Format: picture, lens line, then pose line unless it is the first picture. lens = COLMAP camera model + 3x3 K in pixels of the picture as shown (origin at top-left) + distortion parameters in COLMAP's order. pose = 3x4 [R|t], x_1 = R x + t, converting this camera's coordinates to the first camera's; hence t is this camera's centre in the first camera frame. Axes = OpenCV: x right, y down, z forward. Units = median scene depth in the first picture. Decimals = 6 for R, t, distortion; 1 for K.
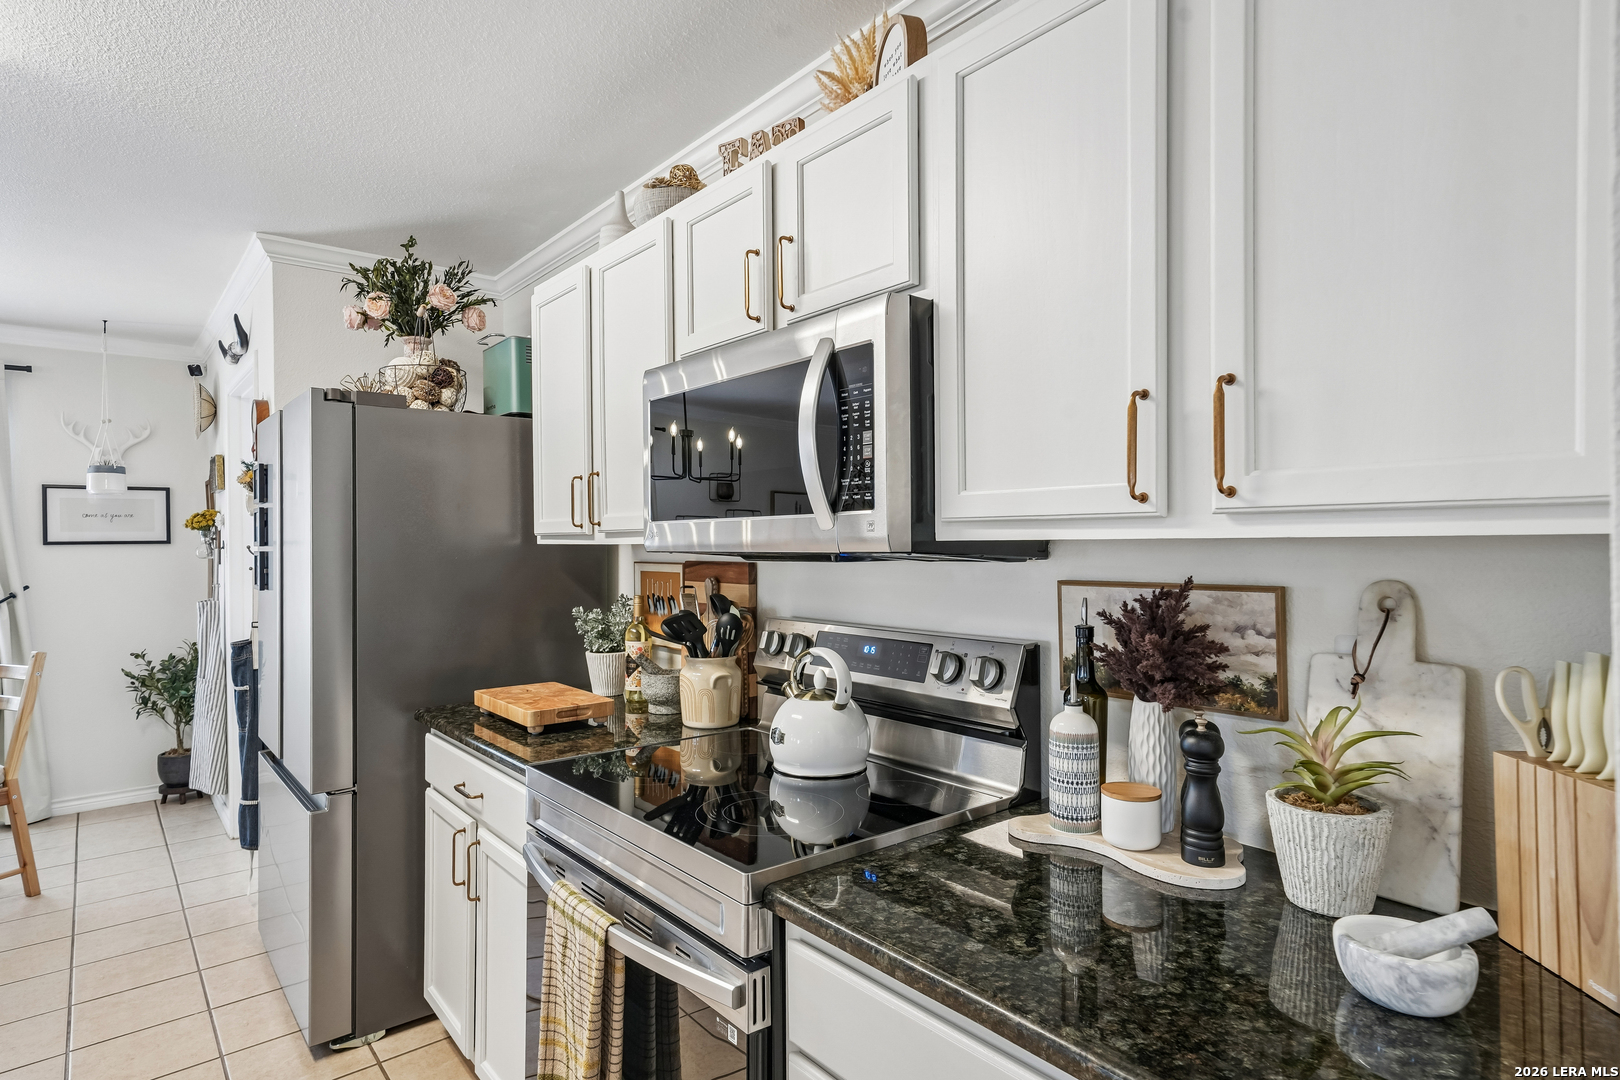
lens RADIAL K [[876.3, 0, 812.4], [0, 876.3, 537.5], [0, 0, 1]] dist [0.002441, 0.000665]
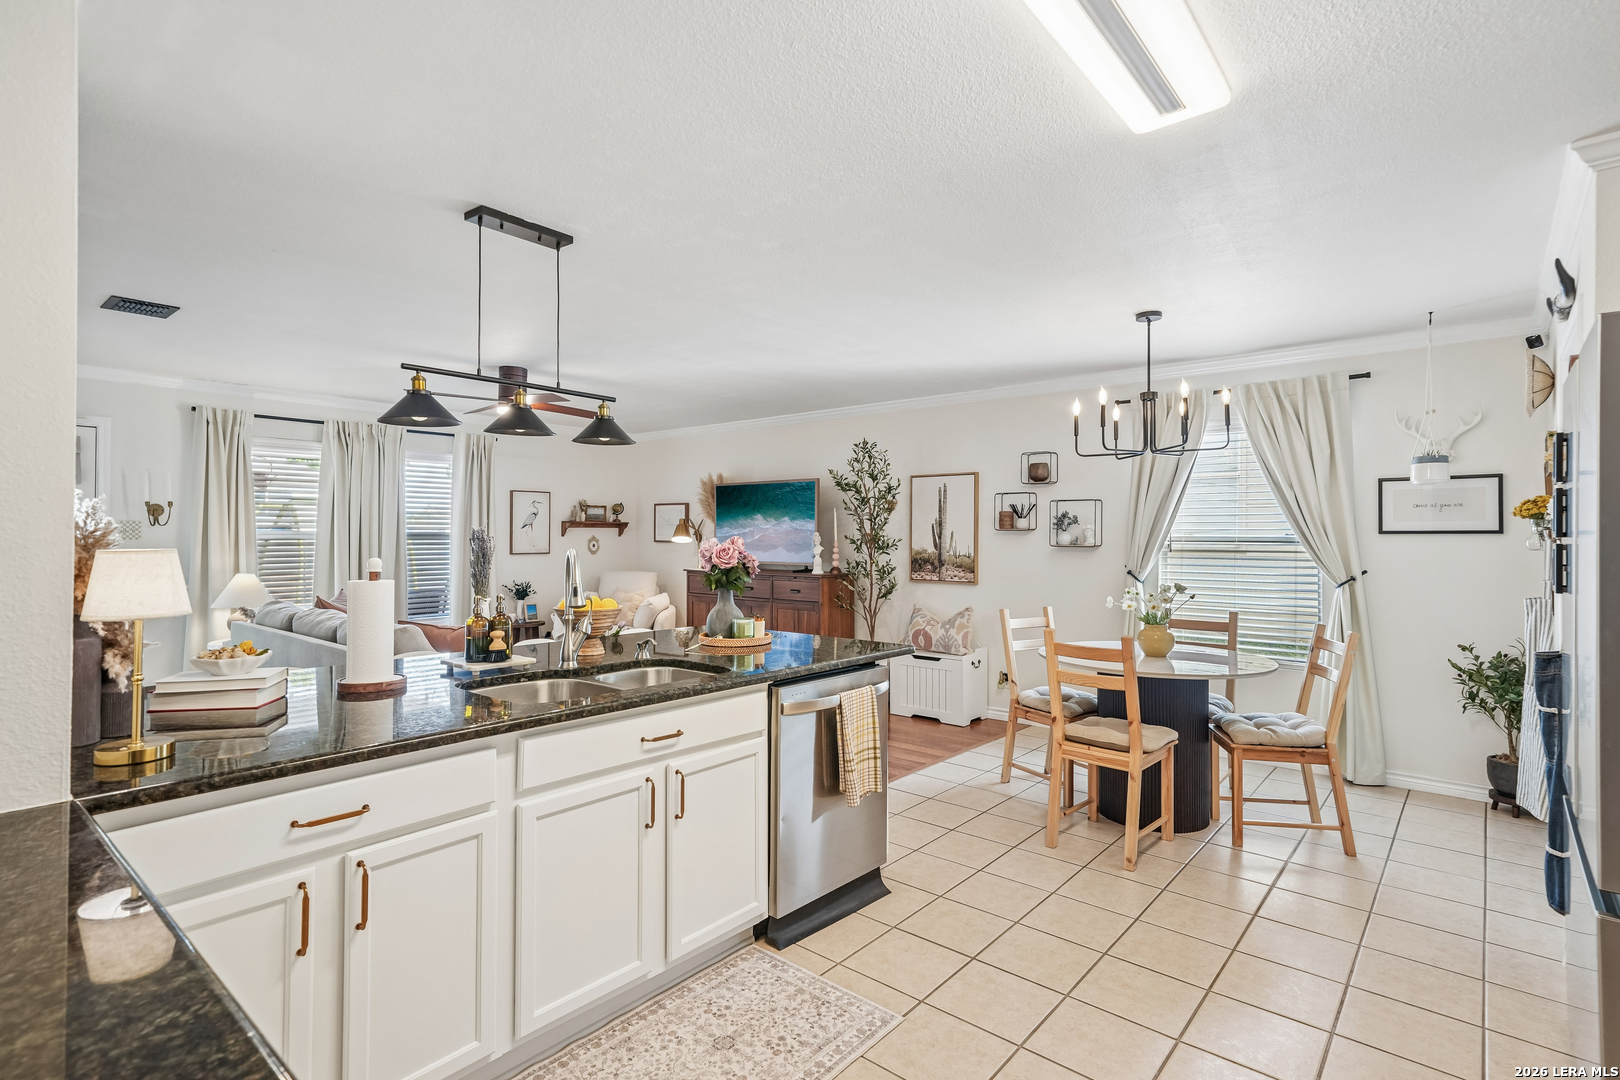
lens RADIAL K [[794.7, 0, 811.5], [0, 794.7, 532.9], [0, 0, 1]] dist [0.018030, 0.000107]
pose [[0.178930, 0.004970, -0.983849, -0.020519], [0.002327, 0.999982, 0.005475, 0.000054], [0.983859, -0.003269, 0.178915, 0.127312]]
